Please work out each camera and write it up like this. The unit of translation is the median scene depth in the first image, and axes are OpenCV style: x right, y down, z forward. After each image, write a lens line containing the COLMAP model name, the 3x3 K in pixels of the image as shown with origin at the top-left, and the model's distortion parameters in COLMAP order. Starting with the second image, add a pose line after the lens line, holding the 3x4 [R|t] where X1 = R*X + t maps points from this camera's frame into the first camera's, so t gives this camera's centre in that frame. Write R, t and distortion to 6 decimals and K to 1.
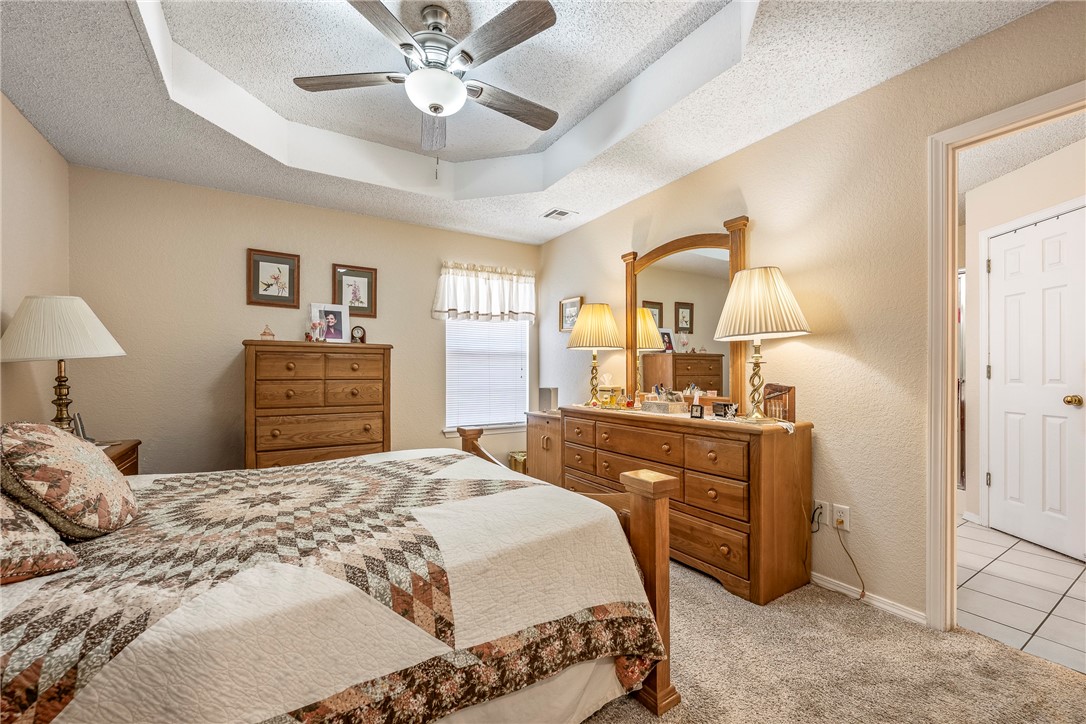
lens RADIAL K [[441.5, 0, 545.9], [0, 441.5, 369.2], [0, 0, 1]] dist [-0.001313, -0.000190]
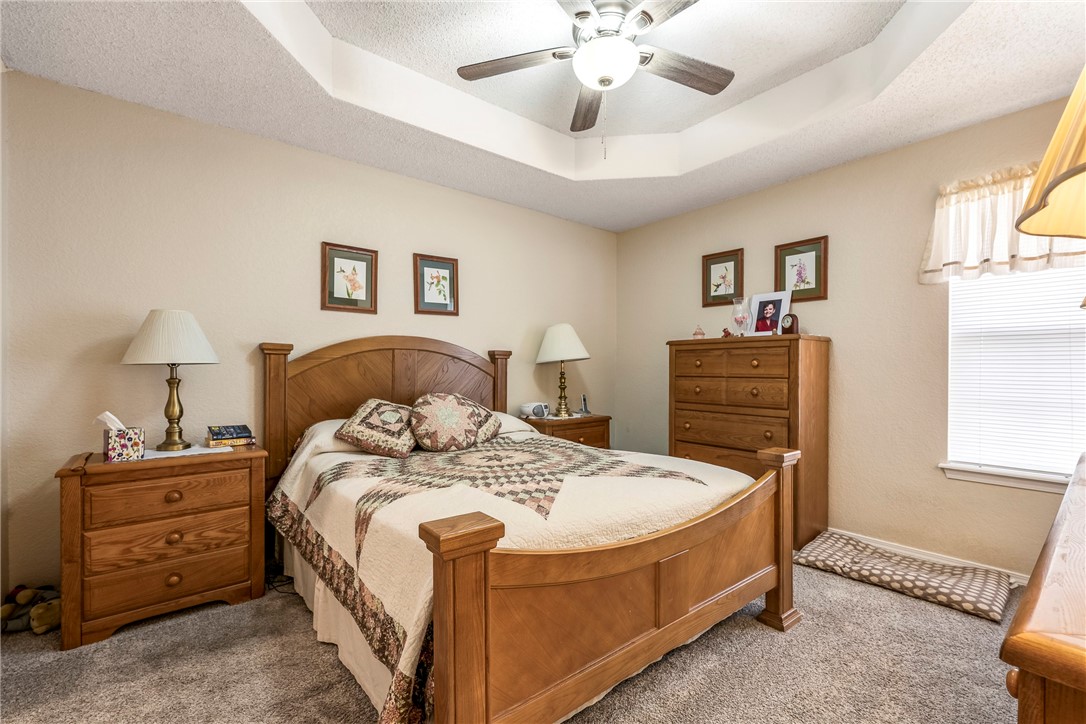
lens RADIAL K [[470.6, 0, 545.5], [0, 470.6, 366.9], [0, 0, 1]] dist [-0.001661, -0.000023]
pose [[0.111479, -0.003948, -0.993759, 0.430953], [0.007279, 0.999969, -0.003156, 0.002072], [0.993740, -0.006882, 0.111504, 0.469102]]
